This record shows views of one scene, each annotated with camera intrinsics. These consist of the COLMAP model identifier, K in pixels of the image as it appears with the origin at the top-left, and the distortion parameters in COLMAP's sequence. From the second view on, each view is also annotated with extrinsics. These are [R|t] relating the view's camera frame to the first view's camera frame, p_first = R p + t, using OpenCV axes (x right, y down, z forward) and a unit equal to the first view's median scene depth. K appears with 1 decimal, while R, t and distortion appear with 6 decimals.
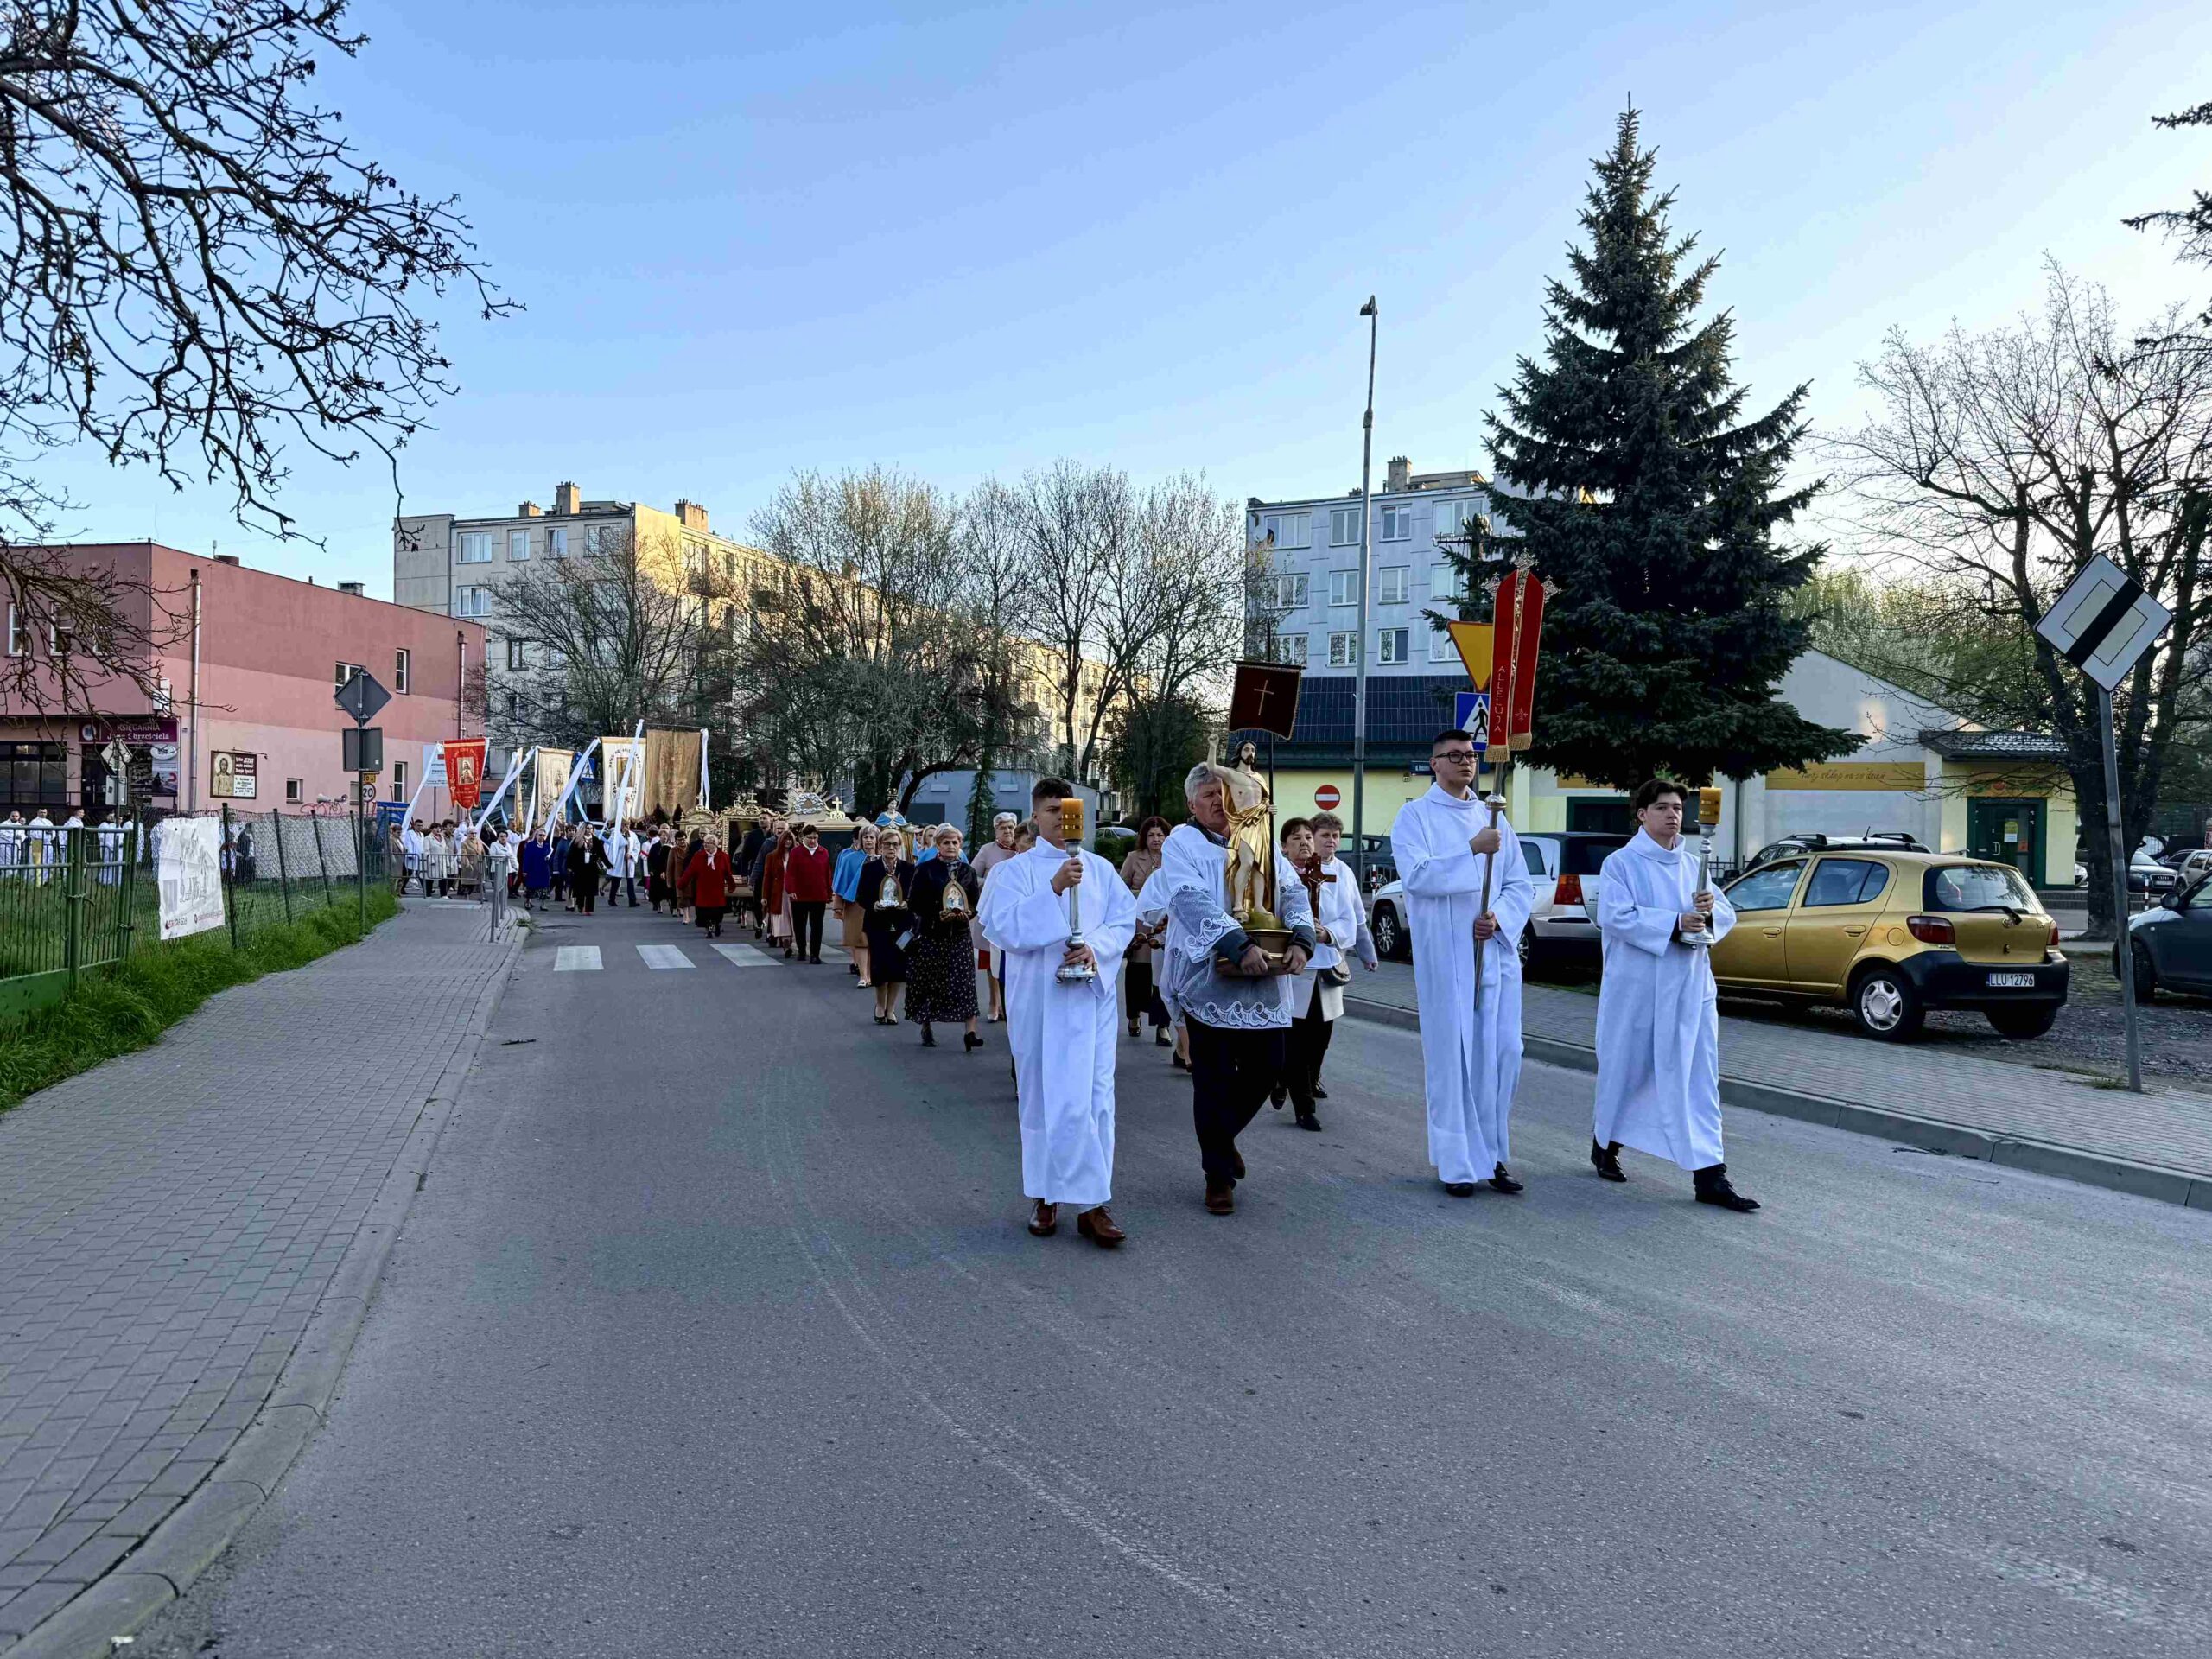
lens RADIAL K [[1554.2, 0, 1095.6], [0, 1554.2, 839.1], [0, 0, 1]] dist [0.032158, -0.038696]
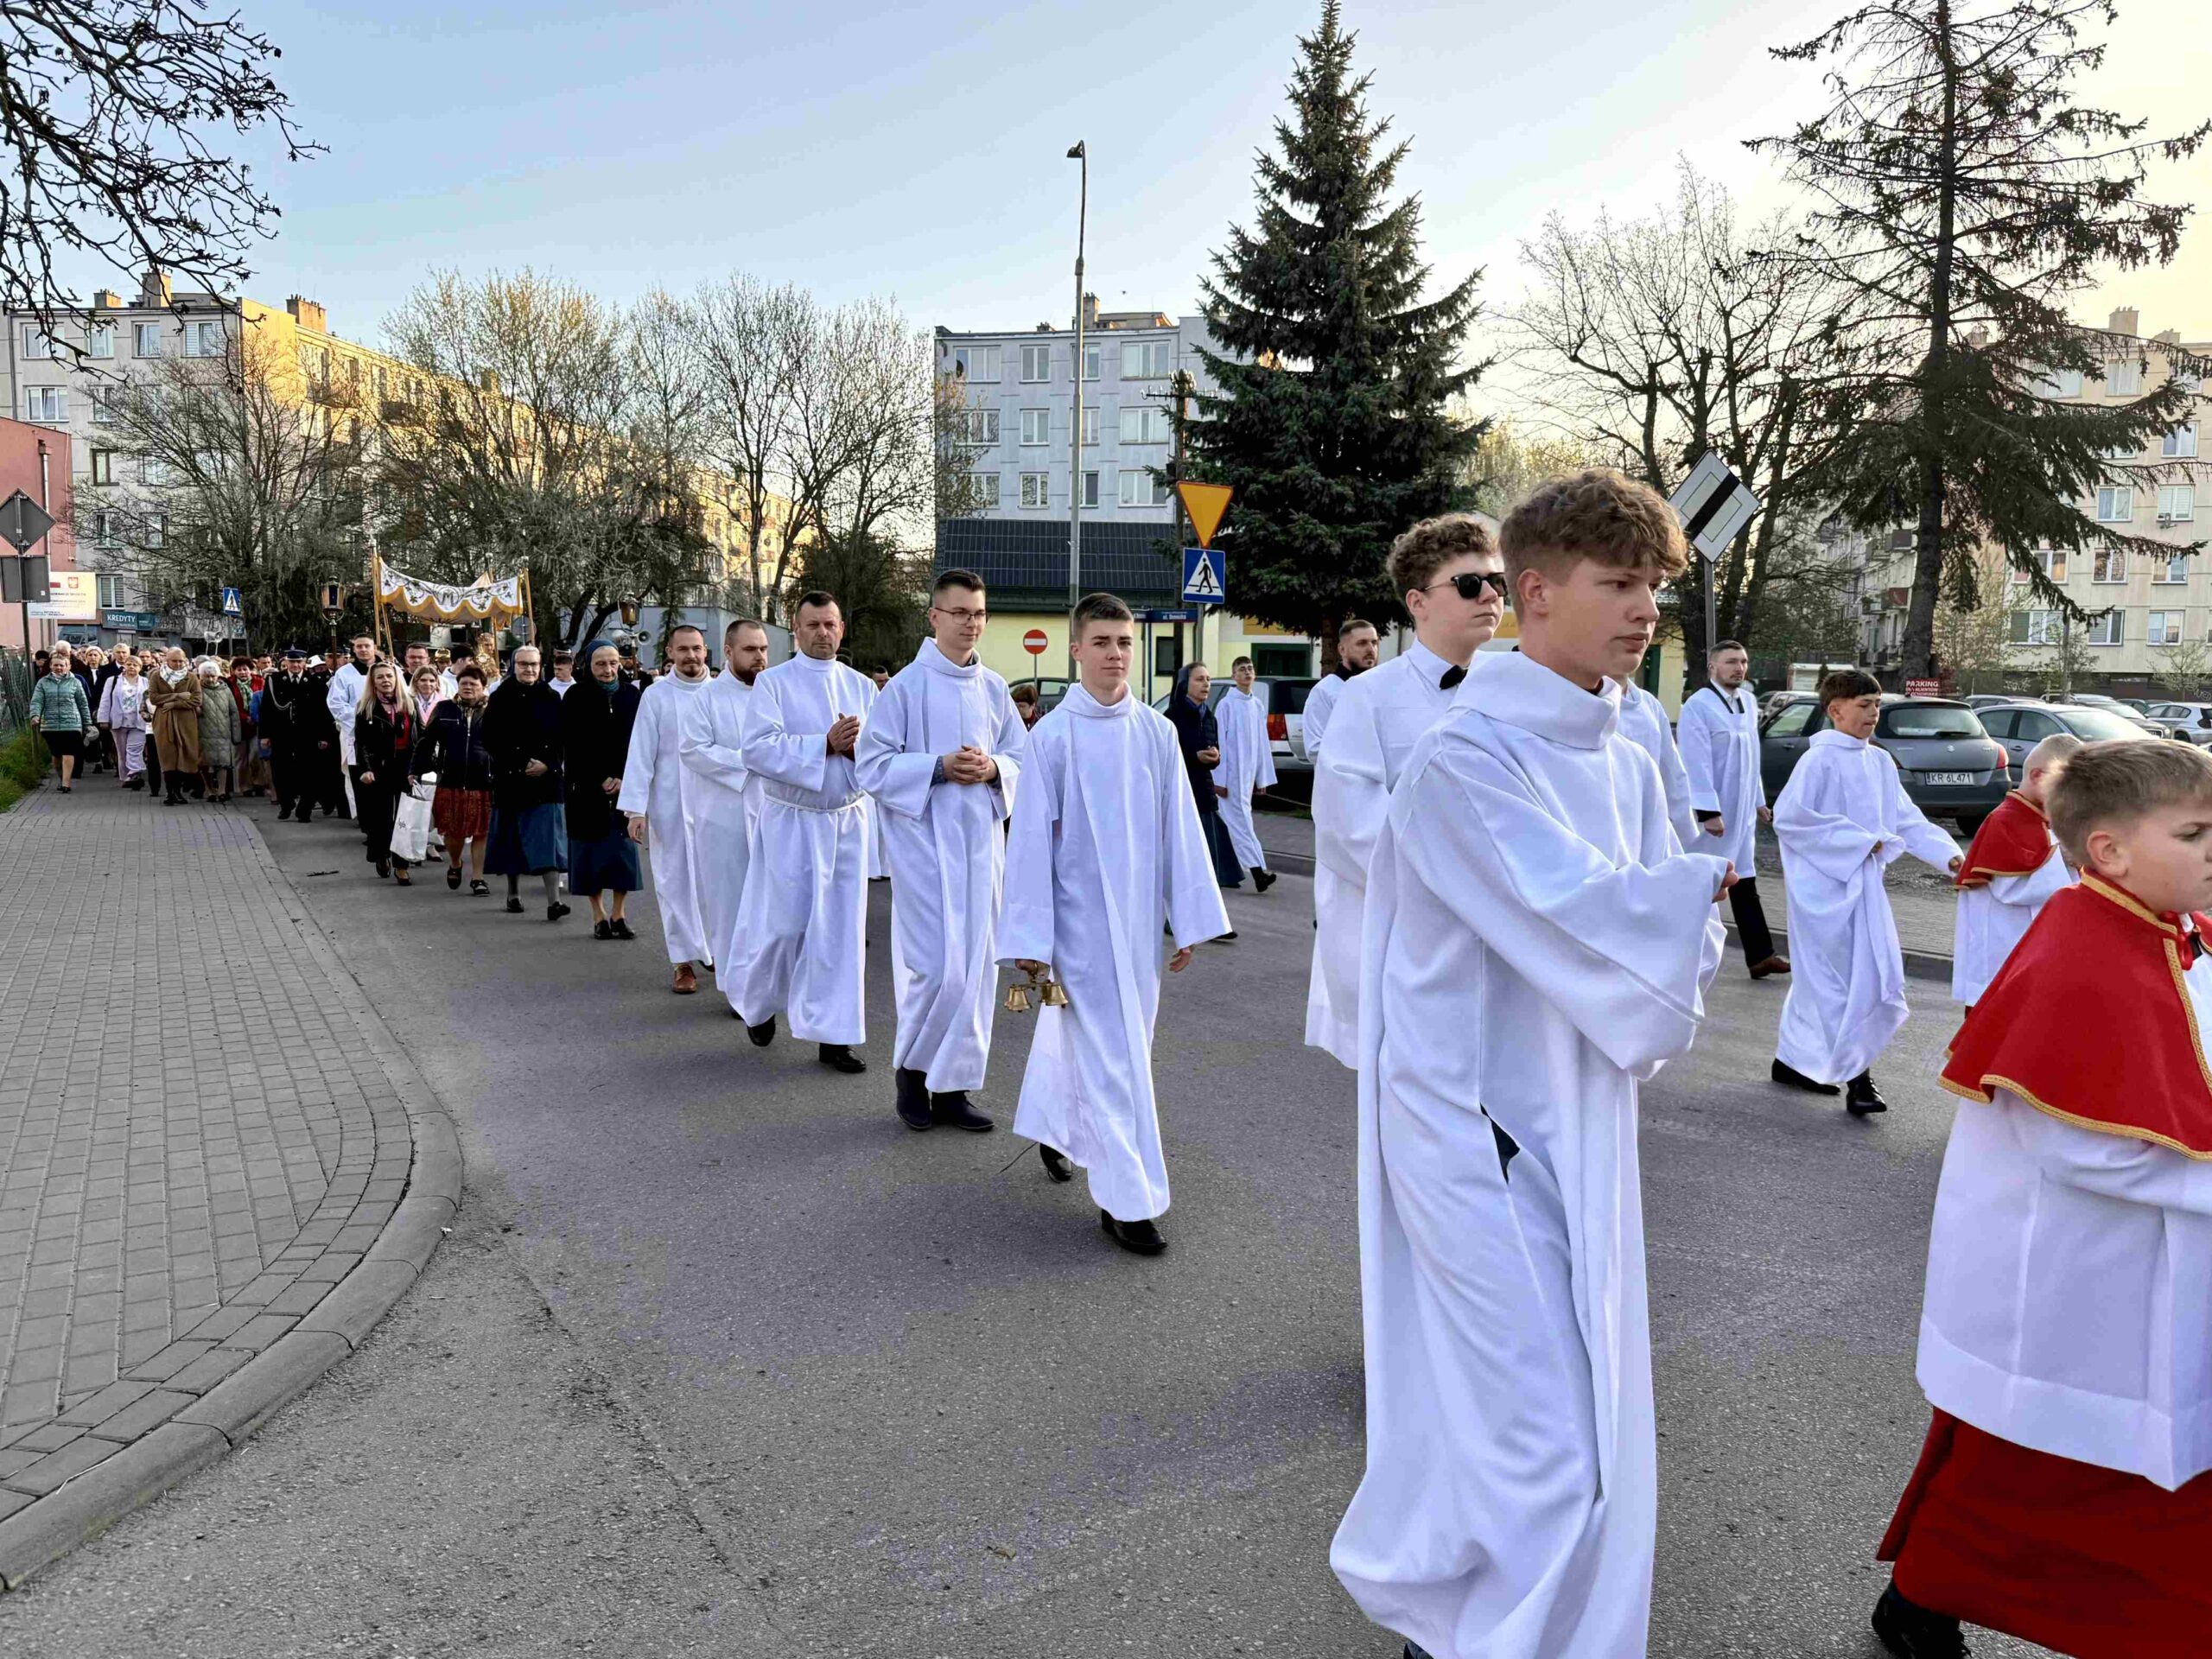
lens RADIAL K [[1606.7, 0, 1109.2], [0, 1606.7, 842.2], [0, 0, 1]] dist [0.021519, -0.020317]
pose [[0.976316, -0.018508, 0.215558, -0.053976], [-0.003108, 0.995032, 0.099511, 0.000541], [-0.216328, -0.097824, 0.971407, -0.088318]]
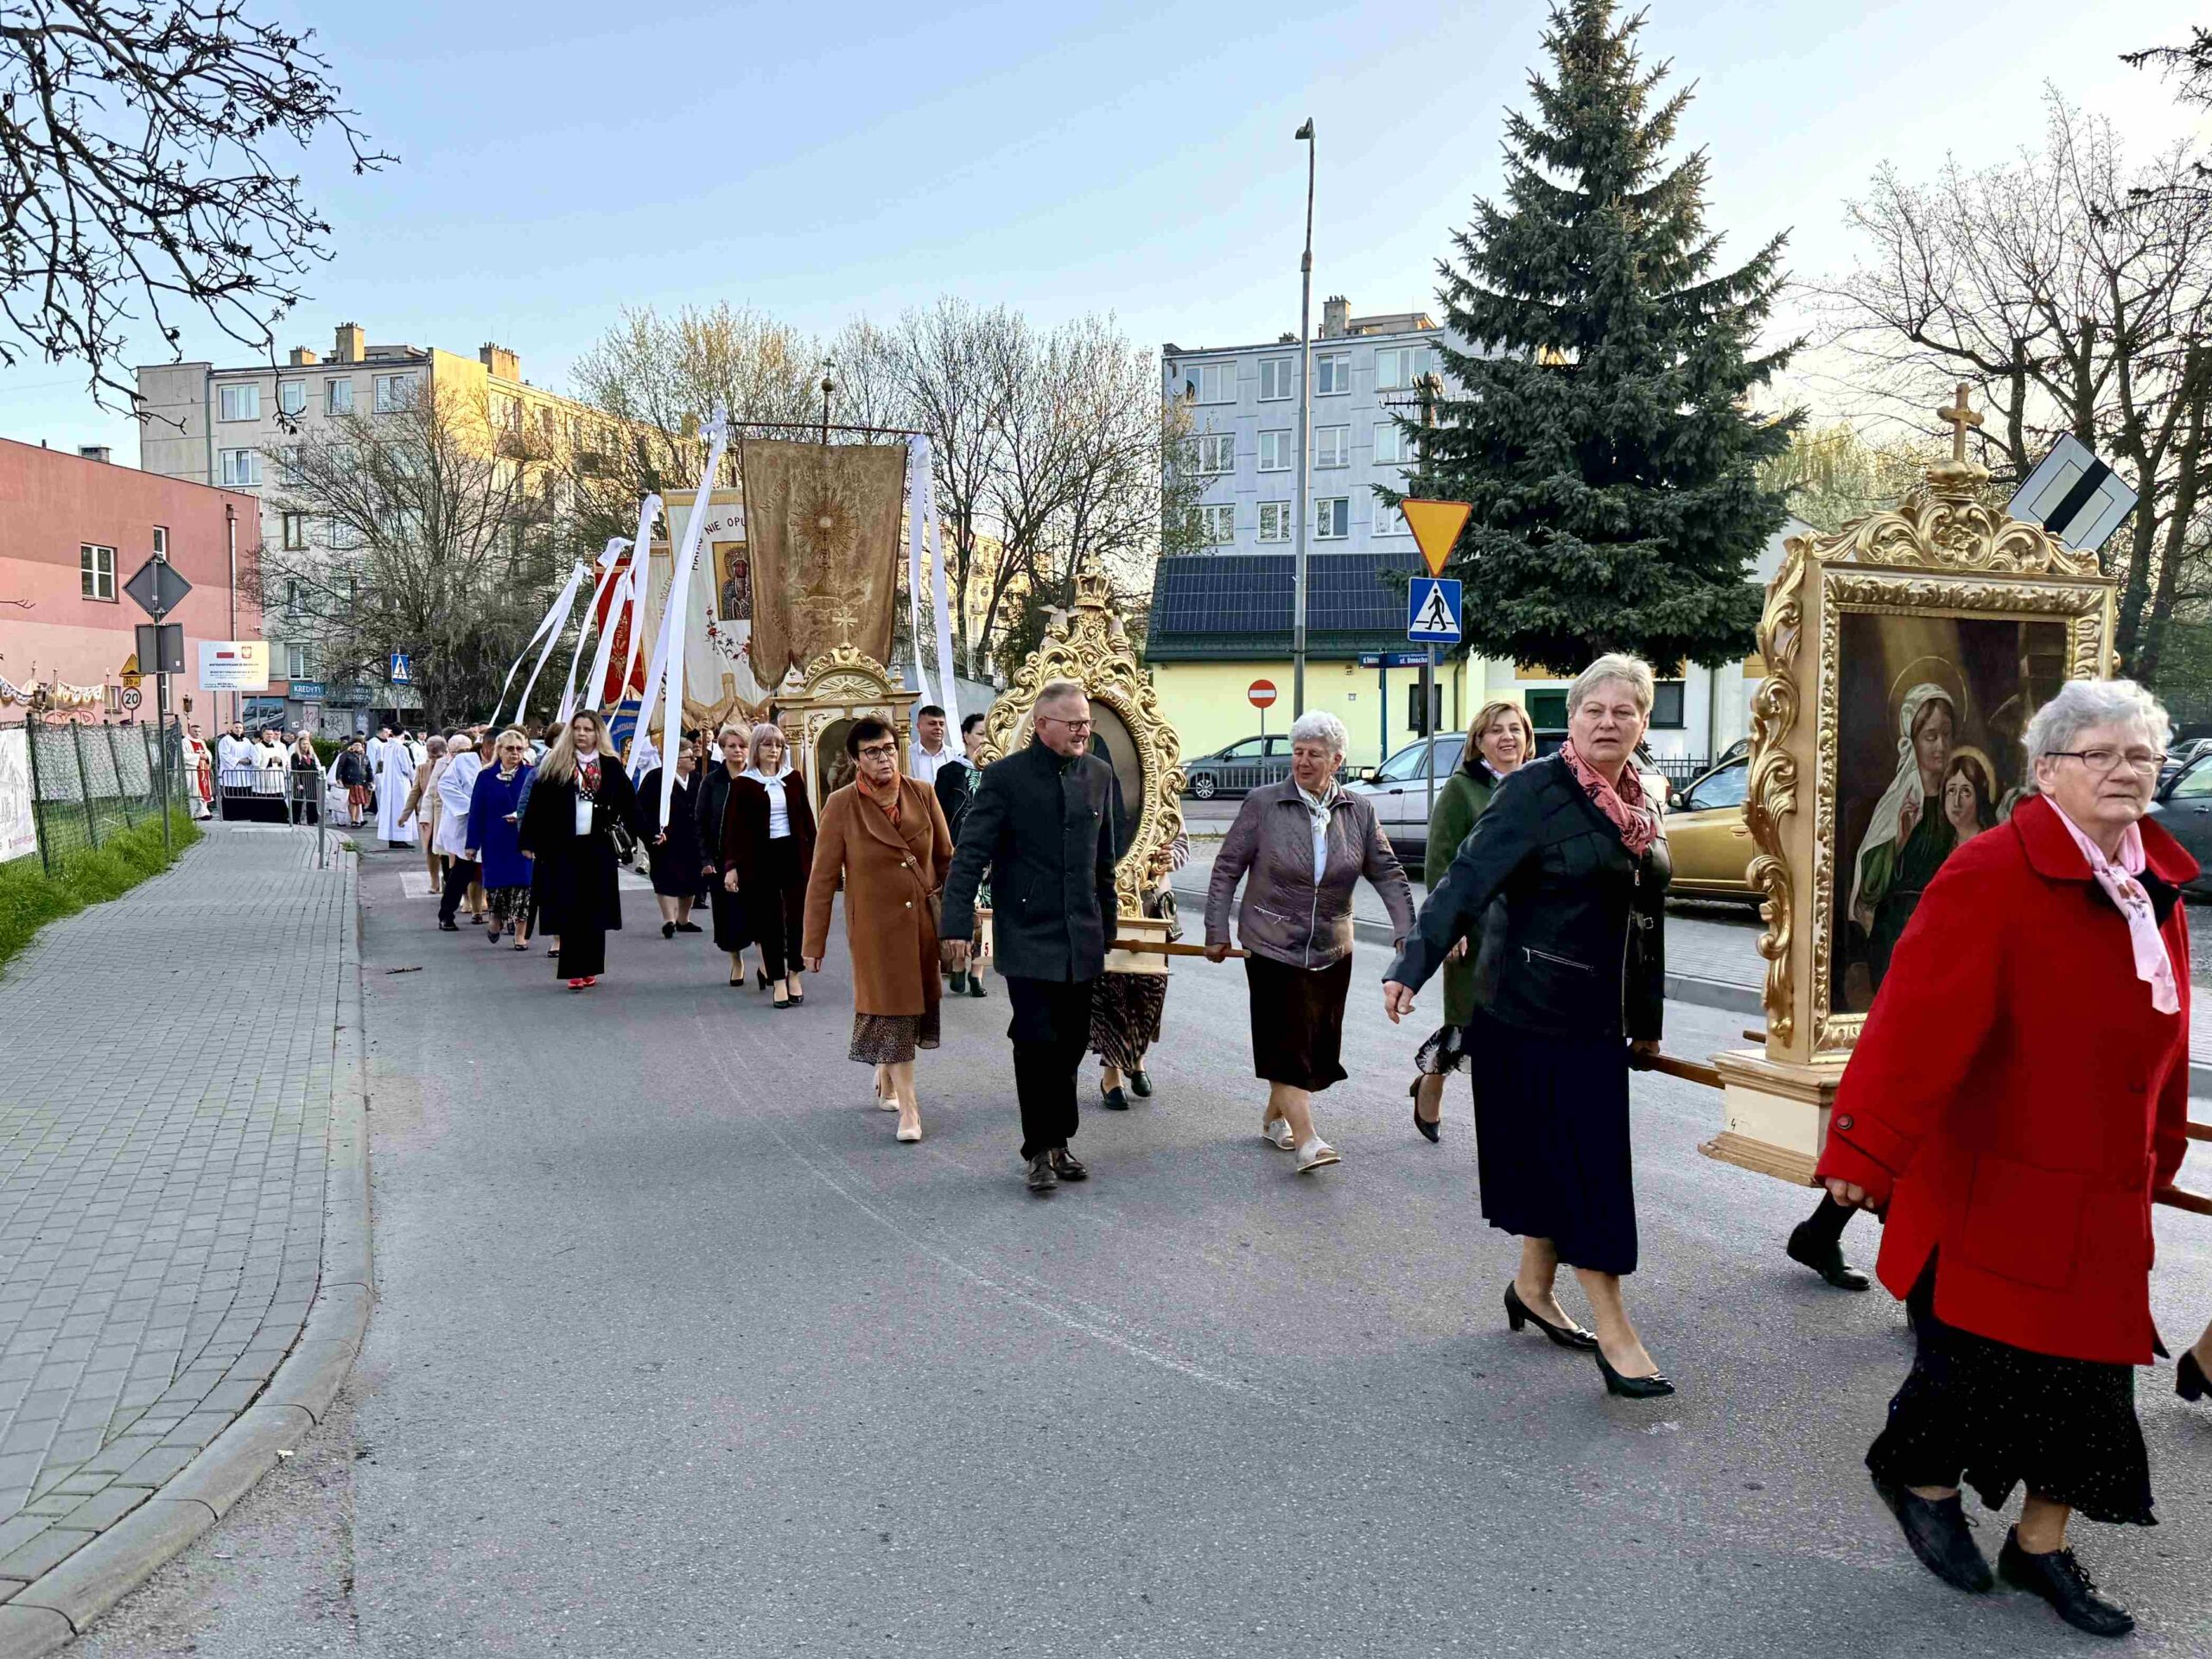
lens RADIAL K [[1823.7, 0, 1102.3], [0, 1823.7, 839.6], [0, 0, 1]] dist [0.031443, -0.035707]
pose [[0.997730, -0.016384, 0.065323, -0.017757], [0.012927, 0.998511, 0.052998, 0.000890], [-0.066095, -0.052034, 0.996456, -0.054691]]
